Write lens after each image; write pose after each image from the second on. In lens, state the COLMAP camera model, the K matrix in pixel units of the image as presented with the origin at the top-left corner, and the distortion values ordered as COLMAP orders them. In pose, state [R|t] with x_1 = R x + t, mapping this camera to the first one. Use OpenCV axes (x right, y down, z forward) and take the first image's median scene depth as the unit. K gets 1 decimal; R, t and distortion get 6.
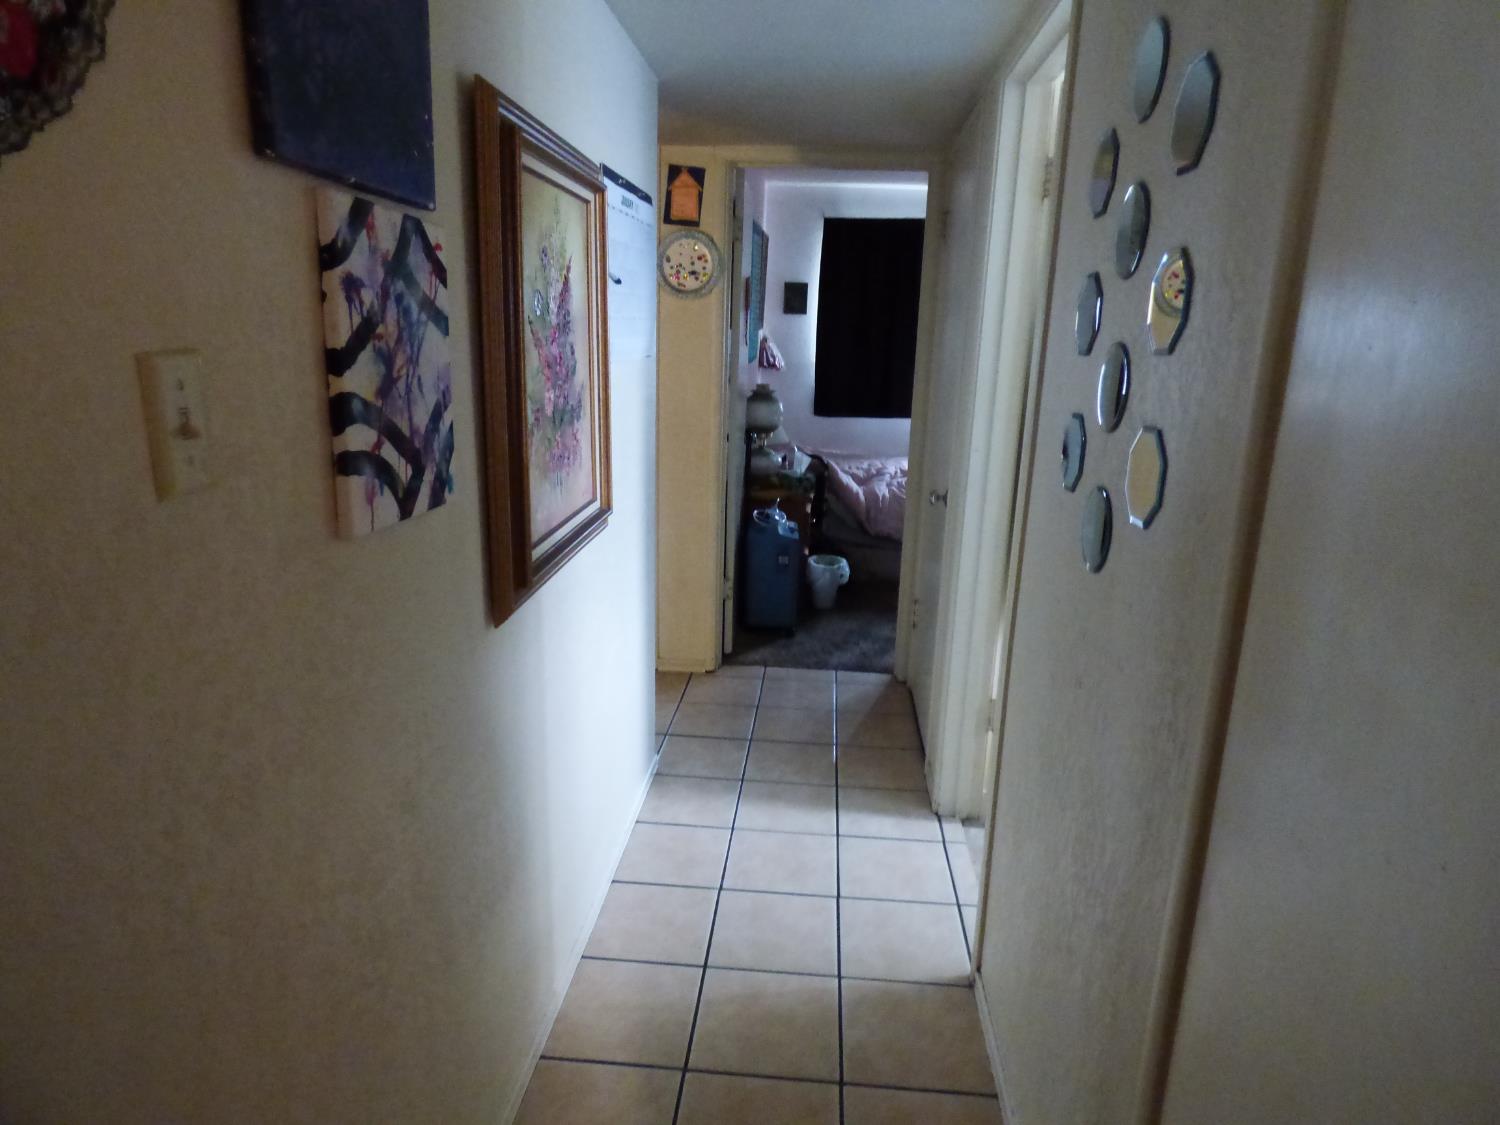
lens RADIAL K [[908.8, 0, 750.0], [0, 908.8, 562.5], [0, 0, 1]] dist [-0.030729, 0.018246]
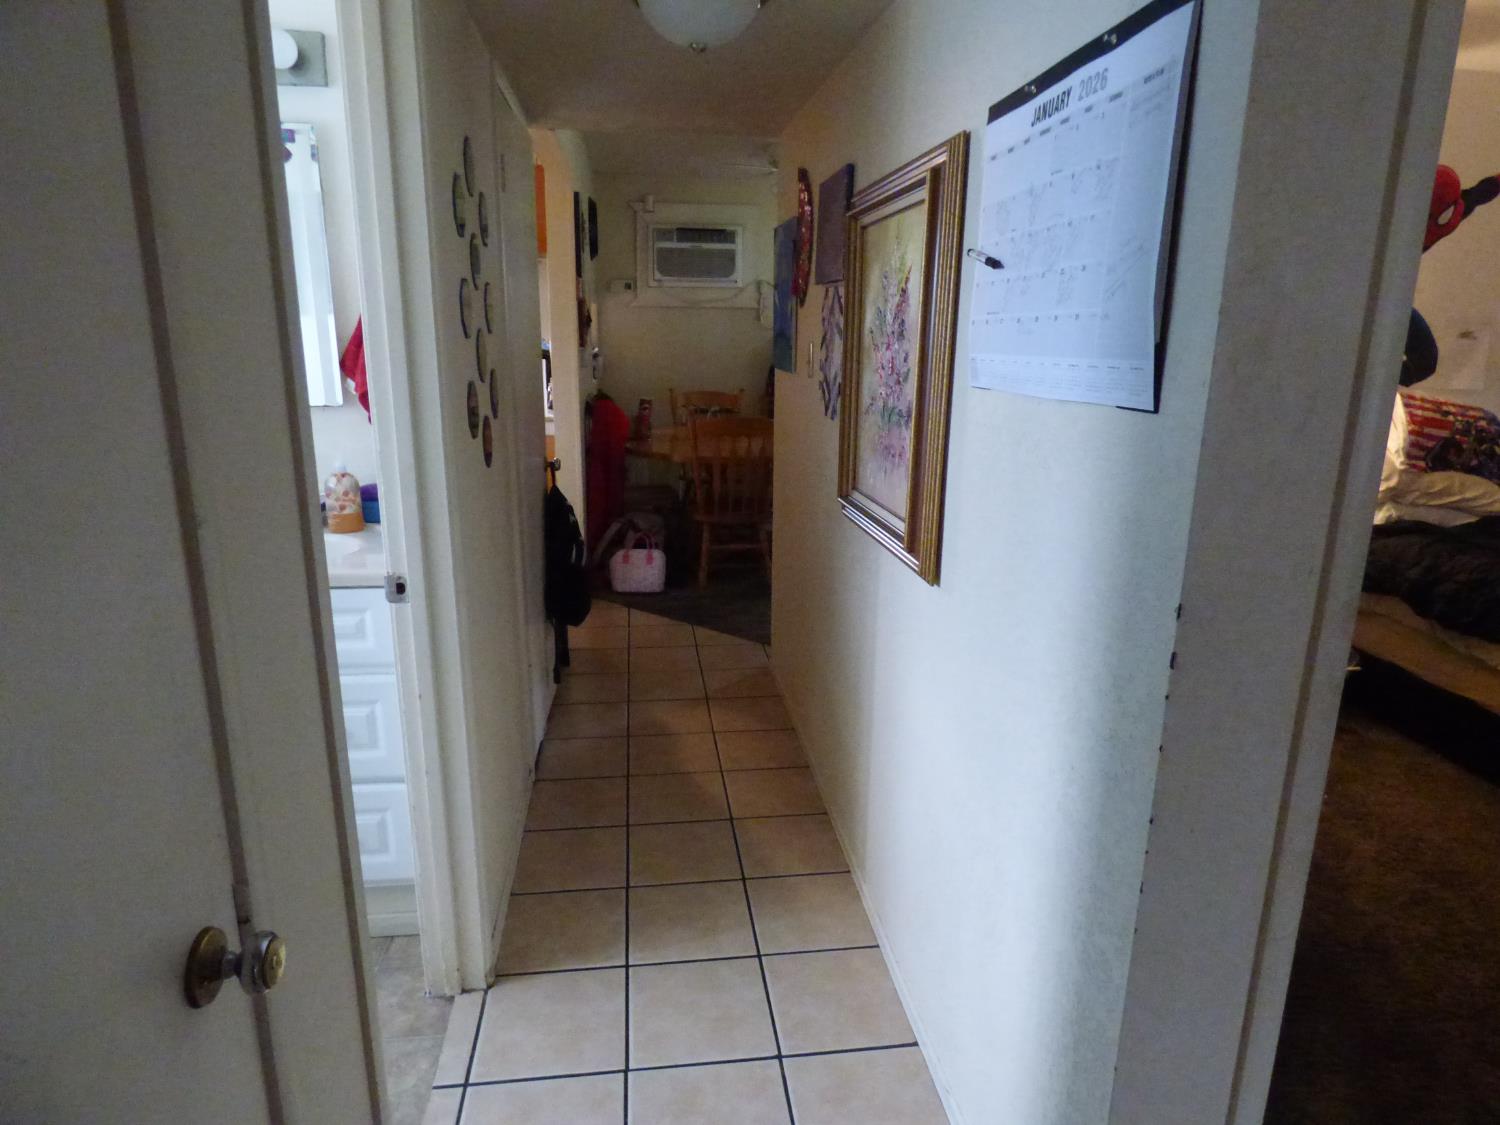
lens RADIAL K [[908.8, 0, 750.0], [0, 908.8, 562.5], [0, 0, 1]] dist [-0.030729, 0.018246]
pose [[-0.976743, 0.017521, -0.213696, 0.210352], [-0.086215, 0.880440, 0.466254, -0.514067], [0.196316, 0.473834, -0.858453, 2.037836]]
